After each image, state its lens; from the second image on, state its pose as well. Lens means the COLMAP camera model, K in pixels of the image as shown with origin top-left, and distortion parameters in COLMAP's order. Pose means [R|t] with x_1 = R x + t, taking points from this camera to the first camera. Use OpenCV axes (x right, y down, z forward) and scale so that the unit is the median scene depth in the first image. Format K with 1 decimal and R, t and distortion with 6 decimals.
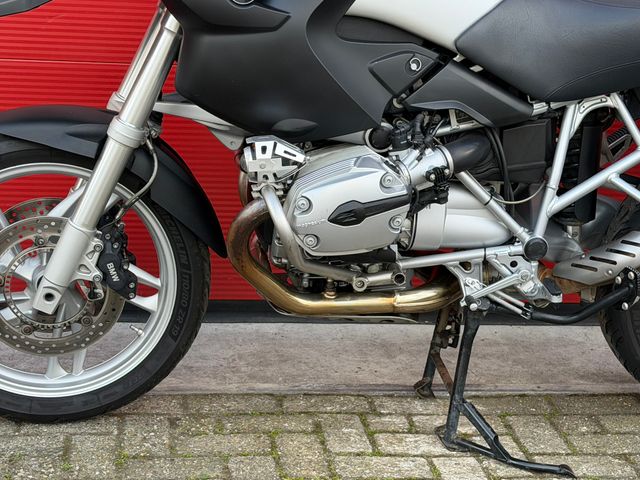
lens RADIAL K [[1328.6, 0, 318.9], [0, 1328.6, 246.6], [0, 0, 1]] dist [0.149172, 0.000000]
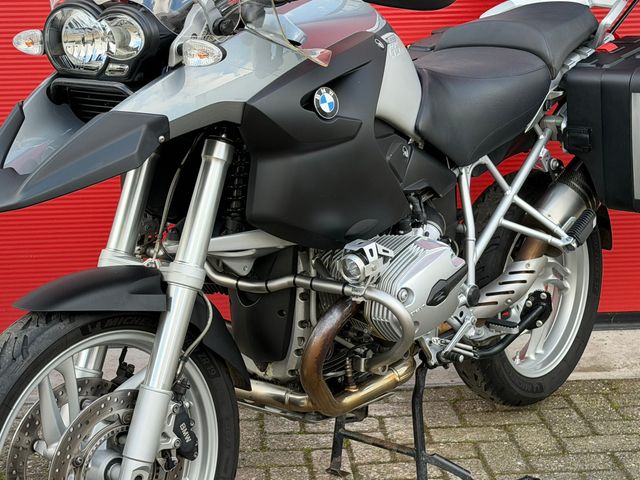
lens RADIAL K [[1328.6, 0, 317.6], [0, 1328.6, 243.8], [0, 0, 1]] dist [0.149172, 0.000000]
pose [[0.720143, -0.218497, 0.658523, -0.672996], [0.271696, 0.962129, 0.022113, -0.102624], [-0.638416, 0.162994, 0.752236, 0.233893]]
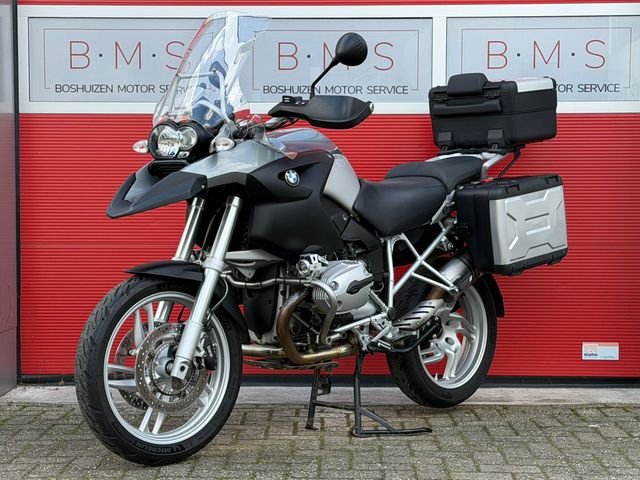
lens RADIAL K [[1328.6, 0, 322.5], [0, 1328.6, 243.2], [0, 0, 1]] dist [0.149172, 0.000000]
pose [[0.775011, -0.070412, 0.628013, -1.109114], [0.233976, 0.955121, -0.181656, 0.229842], [-0.587038, 0.287725, 0.756704, -0.407250]]
